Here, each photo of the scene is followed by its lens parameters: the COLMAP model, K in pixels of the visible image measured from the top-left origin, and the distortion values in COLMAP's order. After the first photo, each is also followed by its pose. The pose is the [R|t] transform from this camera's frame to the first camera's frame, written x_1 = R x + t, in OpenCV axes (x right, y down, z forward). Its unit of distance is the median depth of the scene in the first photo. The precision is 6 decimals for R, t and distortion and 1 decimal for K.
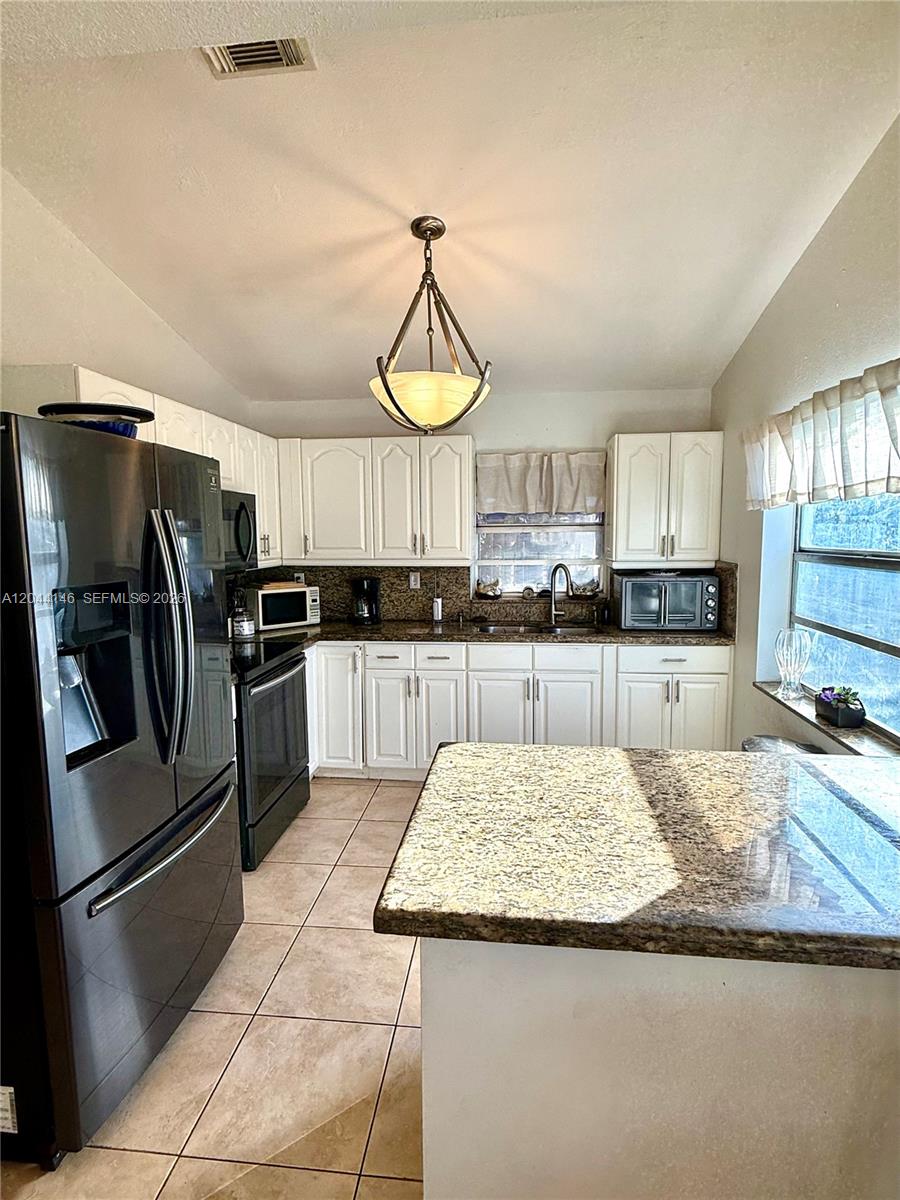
lens RADIAL K [[624.7, 0, 448.8], [0, 624.7, 605.6], [0, 0, 1]] dist [0.000183, -0.000345]
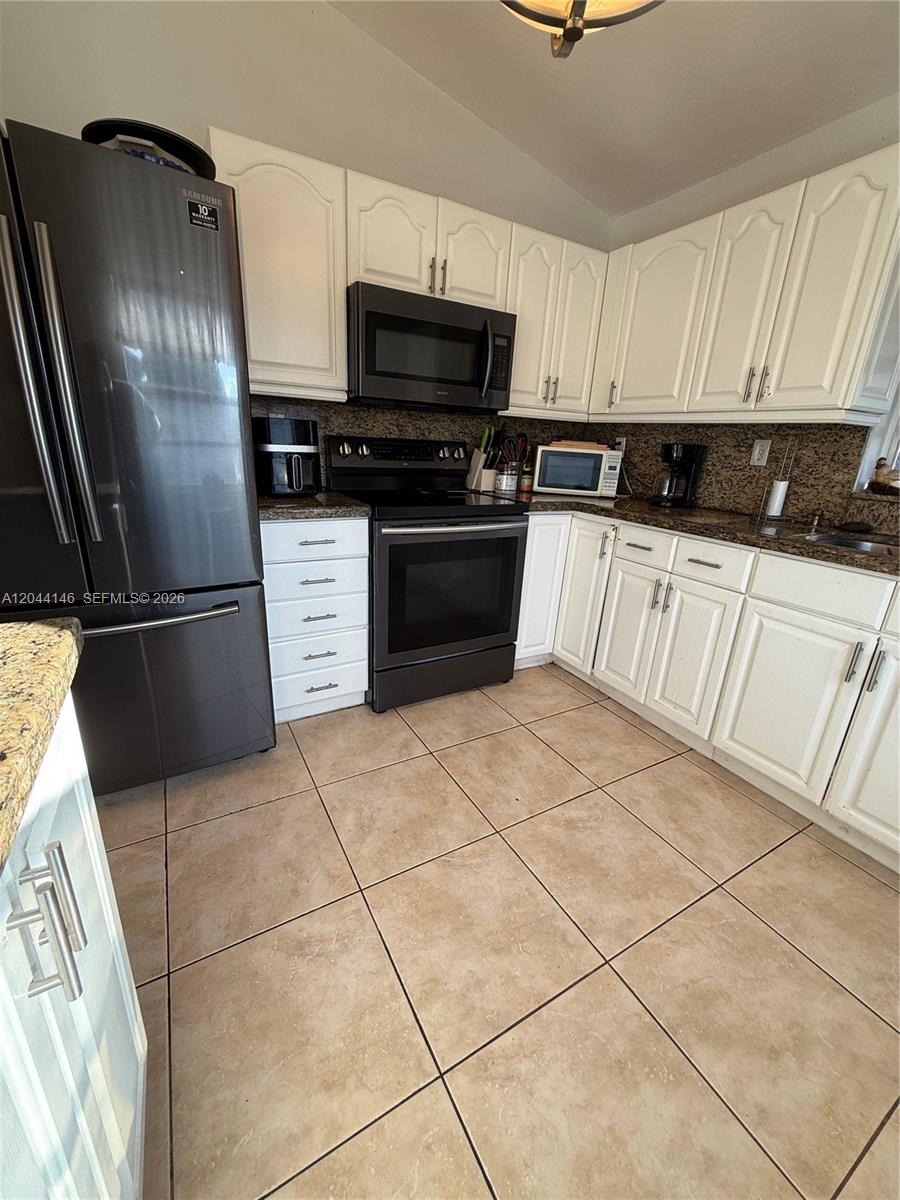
lens RADIAL K [[478.9, 0, 448.9], [0, 478.9, 598.8], [0, 0, 1]] dist [-0.000443, -0.000032]
pose [[0.583316, 0.289543, -0.758886, 0.204184], [-0.148024, 0.956554, 0.251183, 0.032735], [0.798644, -0.034185, 0.600832, 0.474731]]
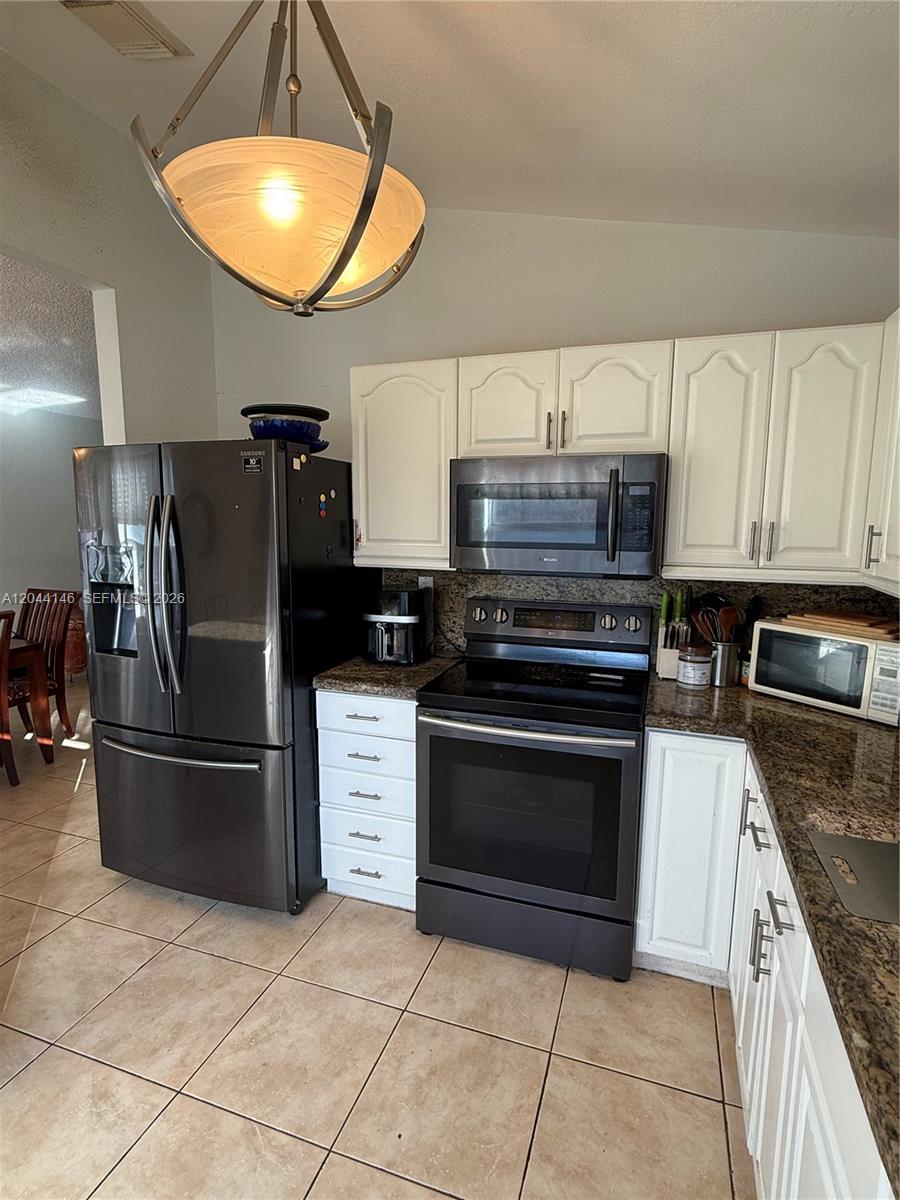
lens RADIAL K [[616.8, 0, 450.4], [0, 616.8, 601.5], [0, 0, 1]] dist [-0.001904, -0.000329]
pose [[-0.225180, 0.138429, -0.964433, 0.291853], [-0.118522, 0.978612, 0.168138, -0.101576], [0.967082, 0.152167, -0.203957, 0.840730]]
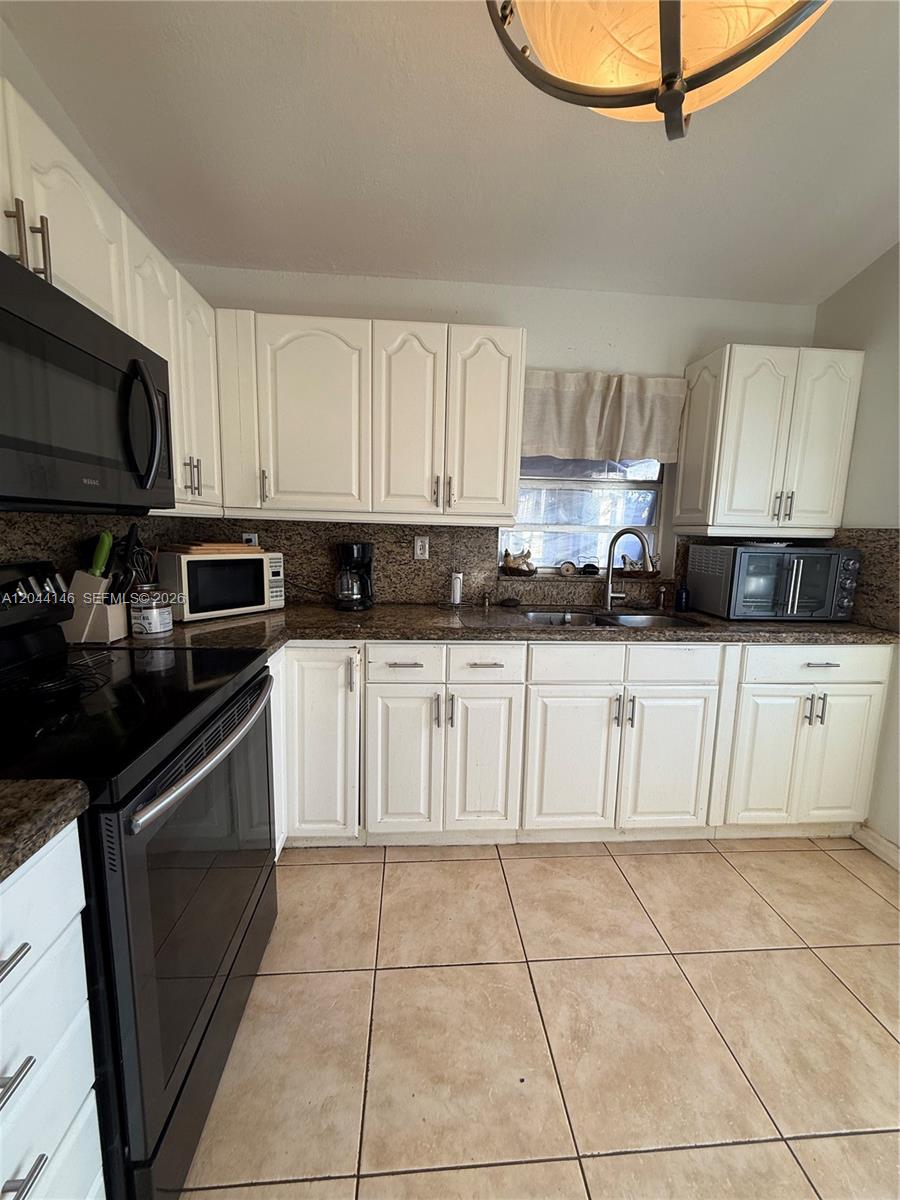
lens RADIAL K [[478.9, 0, 448.9], [0, 478.9, 598.8], [0, 0, 1]] dist [-0.000443, -0.000032]
pose [[0.983132, 0.005550, 0.182812, -0.138045], [-0.011339, 0.999466, 0.030634, 0.001001], [-0.182545, -0.032191, 0.982670, 0.506330]]
